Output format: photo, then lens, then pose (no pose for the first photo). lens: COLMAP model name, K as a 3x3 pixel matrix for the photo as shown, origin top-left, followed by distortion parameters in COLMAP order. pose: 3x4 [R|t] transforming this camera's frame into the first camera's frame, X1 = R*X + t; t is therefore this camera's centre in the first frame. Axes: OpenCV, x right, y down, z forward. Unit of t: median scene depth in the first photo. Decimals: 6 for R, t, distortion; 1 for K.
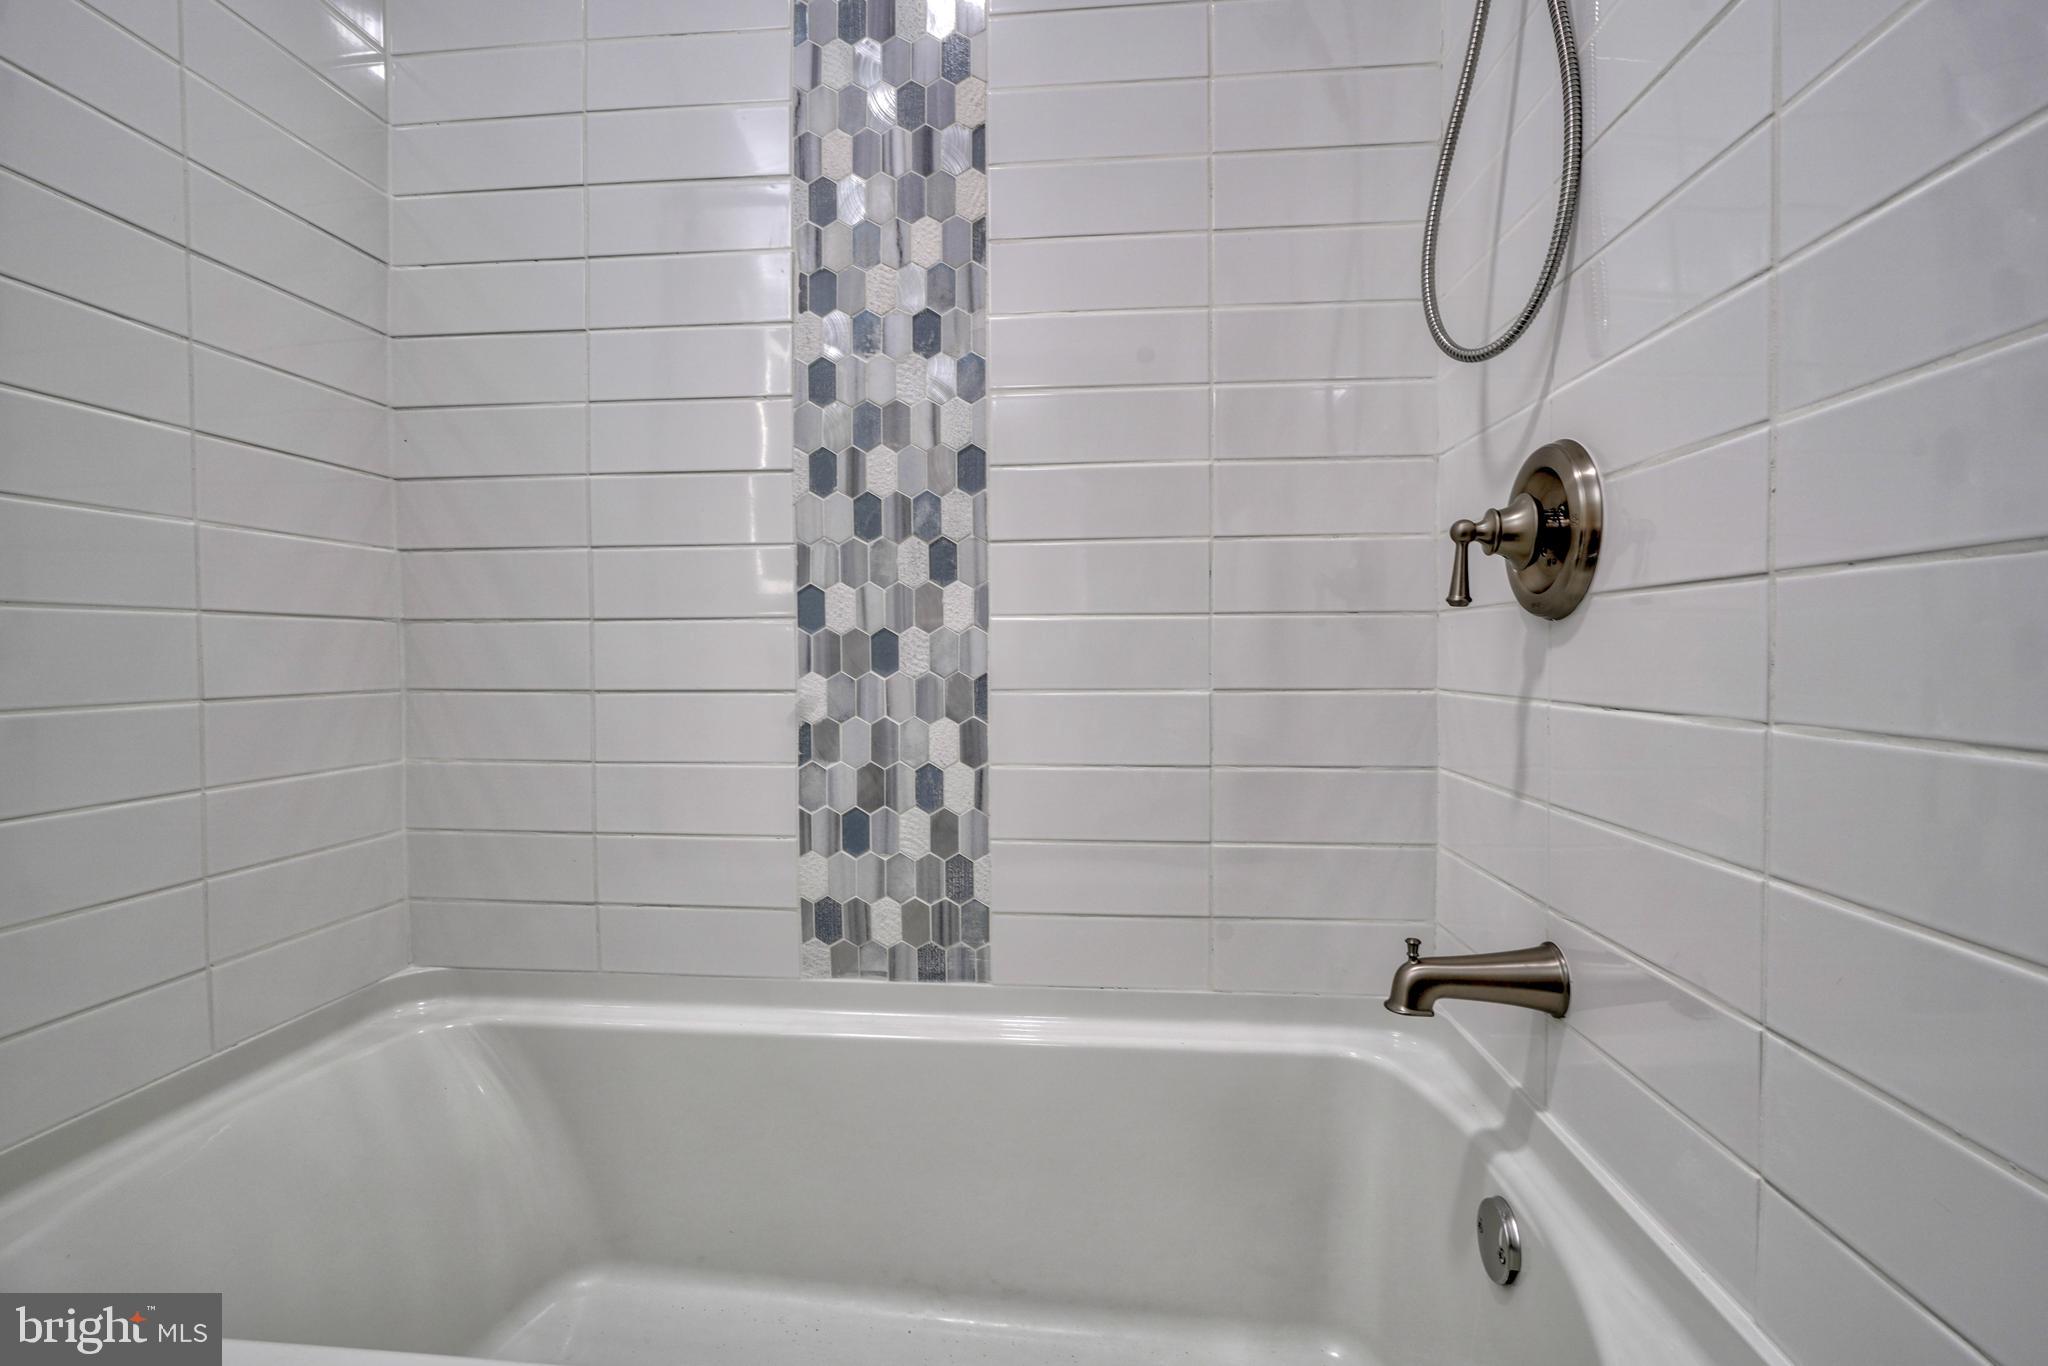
lens RADIAL K [[928.3, 0, 1031.5], [0, 928.3, 668.0], [0, 0, 1]] dist [-0.012517, 0.006564]
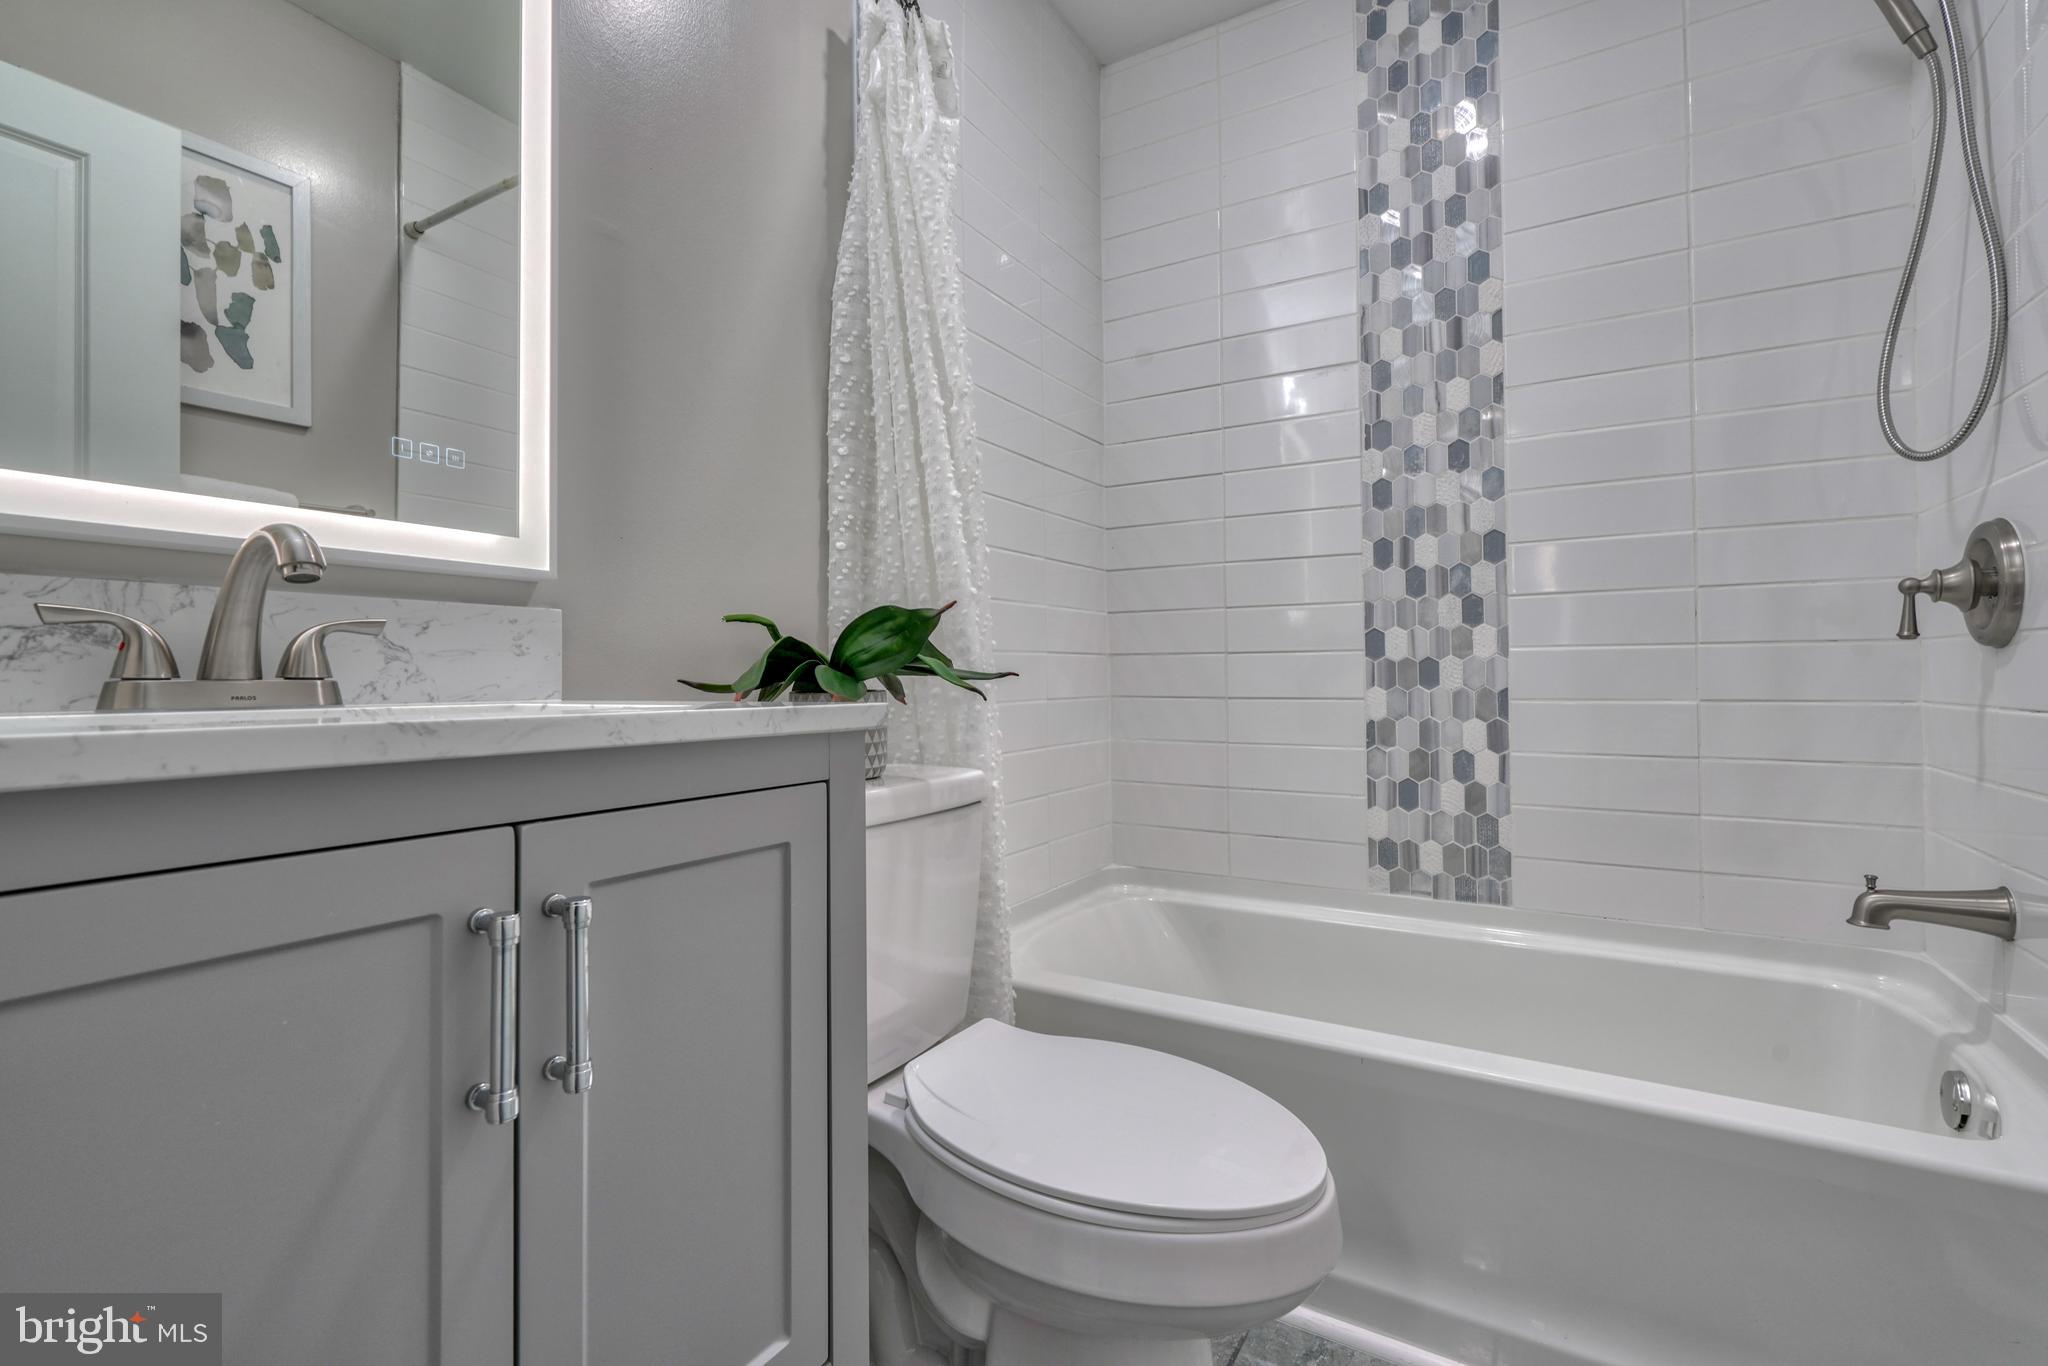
lens RADIAL K [[928.3, 0, 1015.3], [0, 928.3, 660.0], [0, 0, 1]] dist [-0.012517, 0.006564]
pose [[0.893020, -0.009160, -0.449924, -0.083641], [-0.004965, 0.999531, -0.030204, 0.010135], [0.449990, 0.029207, 0.892556, -0.614377]]
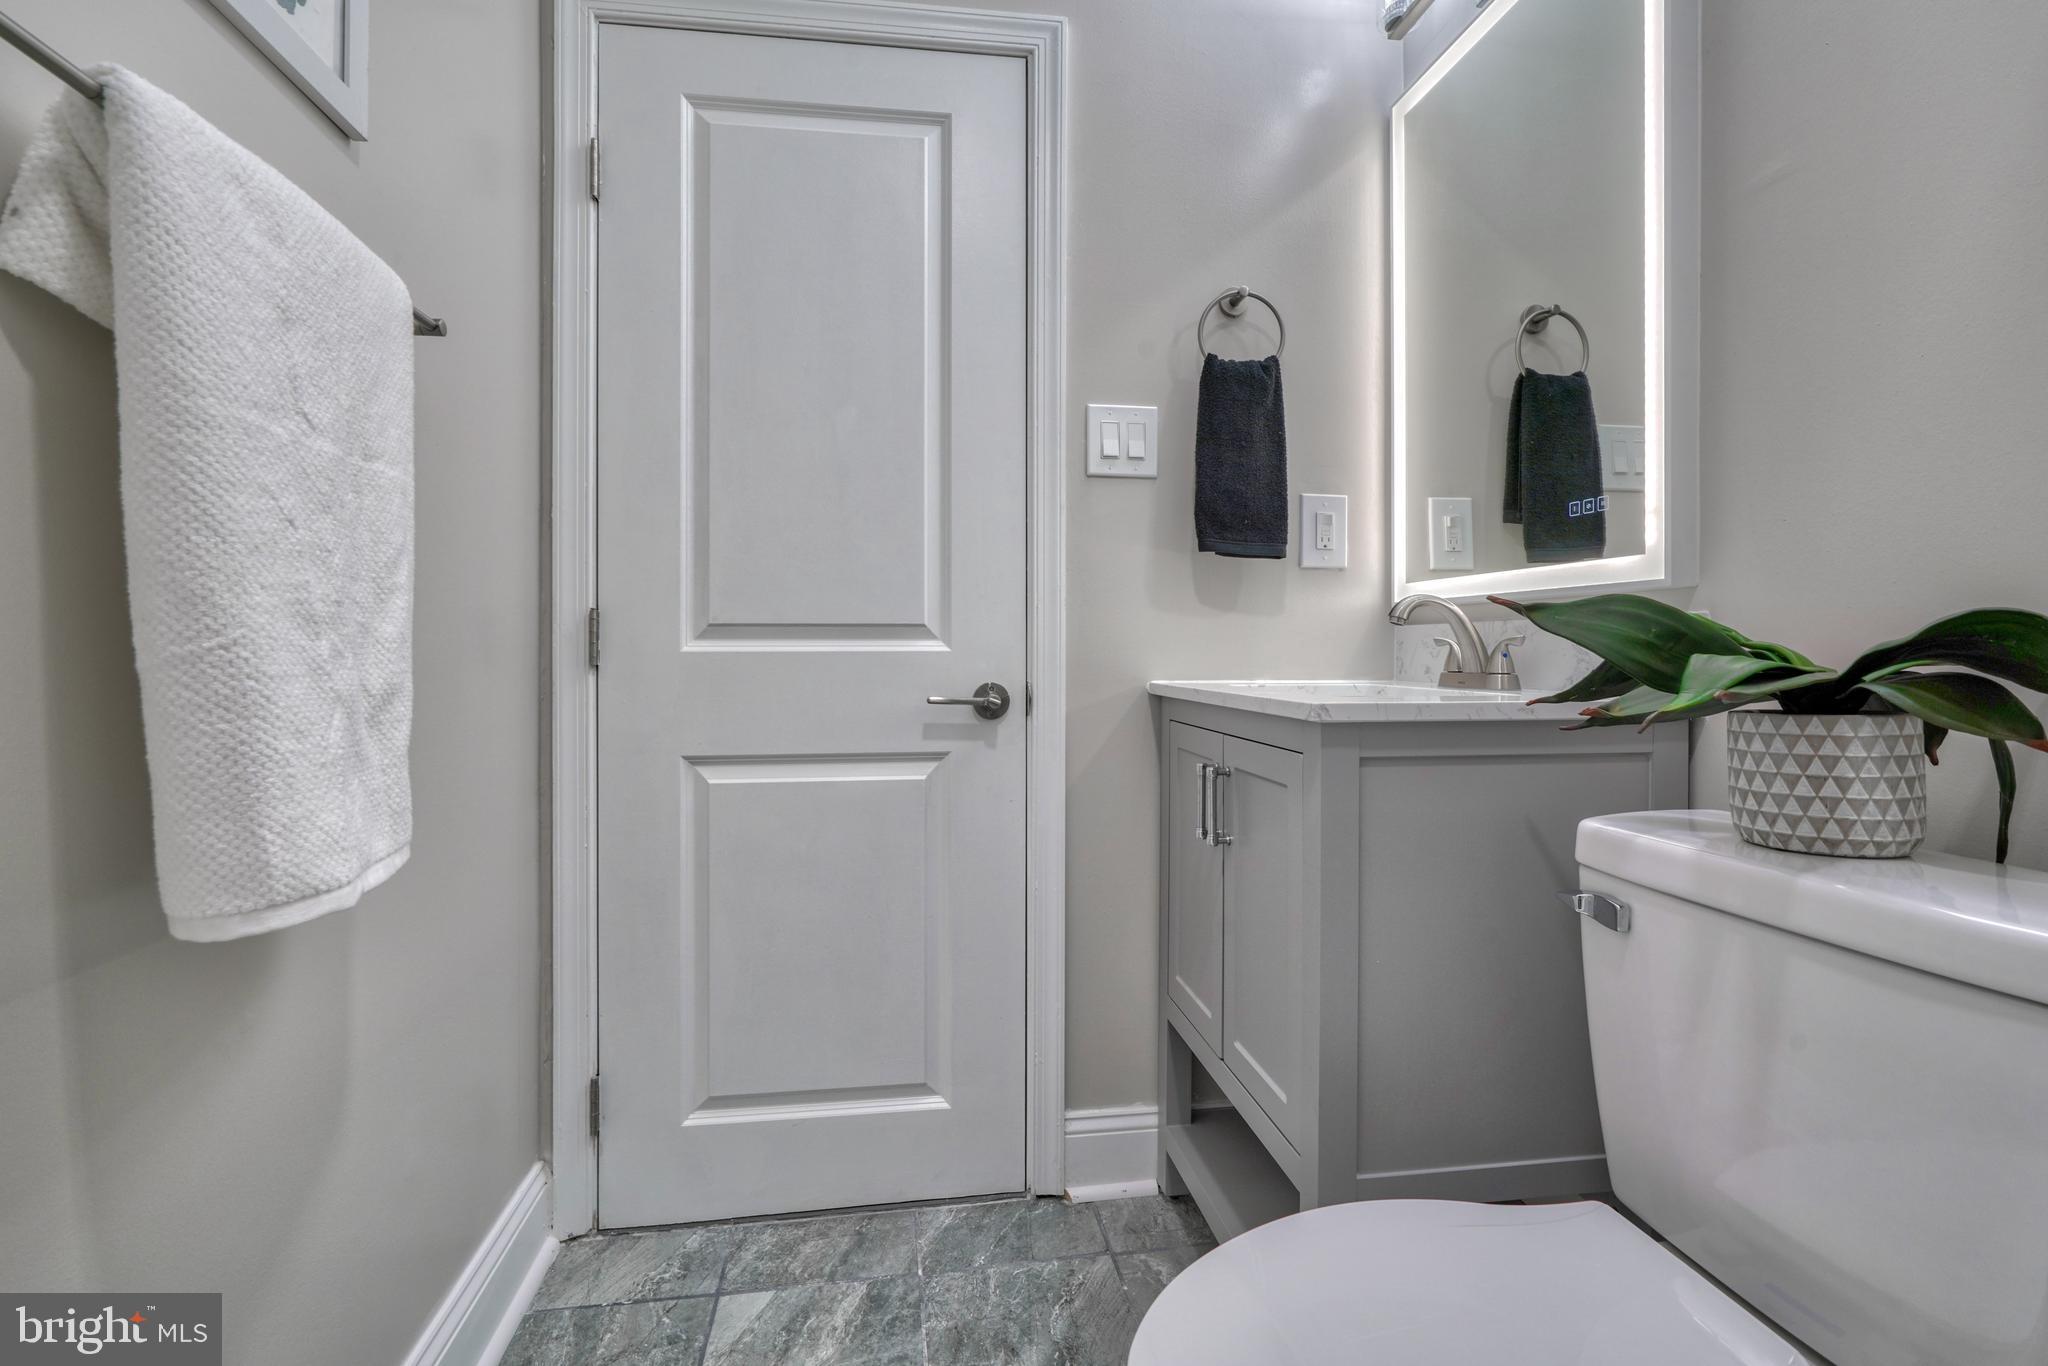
lens RADIAL K [[928.3, 0, 1020.1], [0, 928.3, 671.7], [0, 0, 1]] dist [-0.012517, 0.006564]
pose [[-0.977332, 0.002159, -0.211702, -0.030464], [-0.006464, 0.999178, 0.040030, -0.031862], [0.211615, 0.040491, -0.976514, 0.600450]]
